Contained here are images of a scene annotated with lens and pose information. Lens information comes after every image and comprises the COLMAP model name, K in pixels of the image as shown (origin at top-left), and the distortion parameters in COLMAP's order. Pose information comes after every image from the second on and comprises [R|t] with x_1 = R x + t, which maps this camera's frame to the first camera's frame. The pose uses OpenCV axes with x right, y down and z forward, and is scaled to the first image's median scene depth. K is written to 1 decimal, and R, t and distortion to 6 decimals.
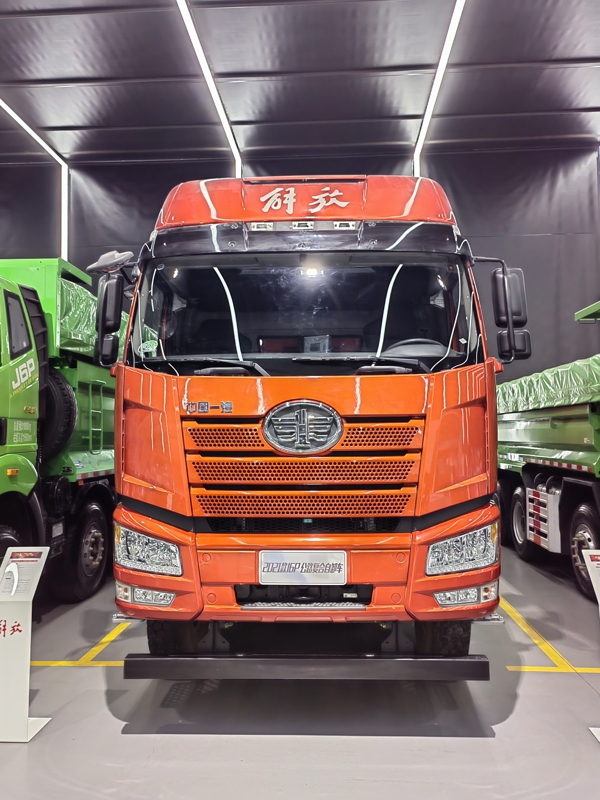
lens RADIAL K [[643.6, 0, 319.4], [0, 643.6, 398.8], [0, 0, 1]] dist [0.015637, 0.031276]
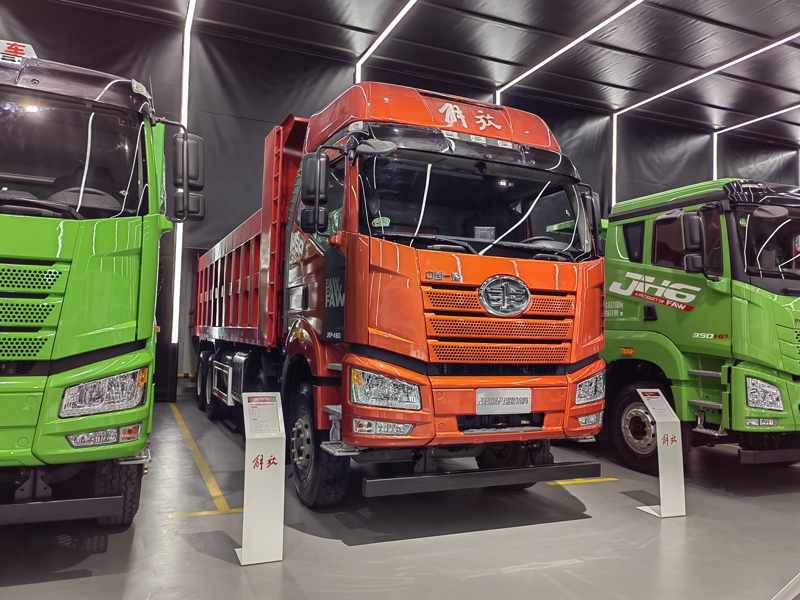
lens RADIAL K [[643.6, 0, 398.6], [0, 643.6, 297.7], [0, 0, 1]] dist [0.015637, 0.031276]
pose [[0.893843, 0.053714, 0.445151, -0.809394], [-0.057993, 0.998309, -0.004014, 0.065851], [-0.444614, -0.022227, 0.895446, -0.087740]]
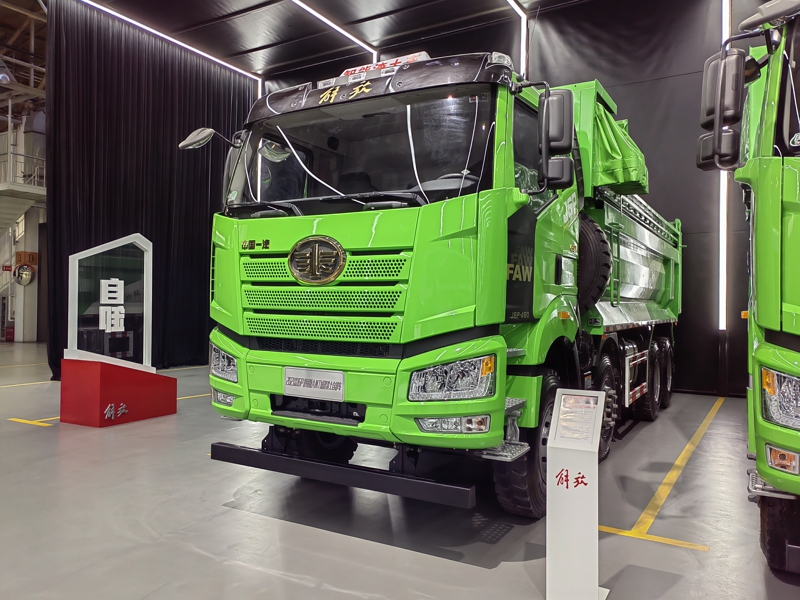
lens RADIAL K [[643.6, 0, 406.6], [0, 643.6, 298.1], [0, 0, 1]] dist [0.015637, 0.031276]
pose [[0.874111, 0.013849, -0.485528, 0.656080], [0.008747, 0.998983, 0.044243, 0.061330], [0.485647, -0.042920, 0.873101, 0.092489]]
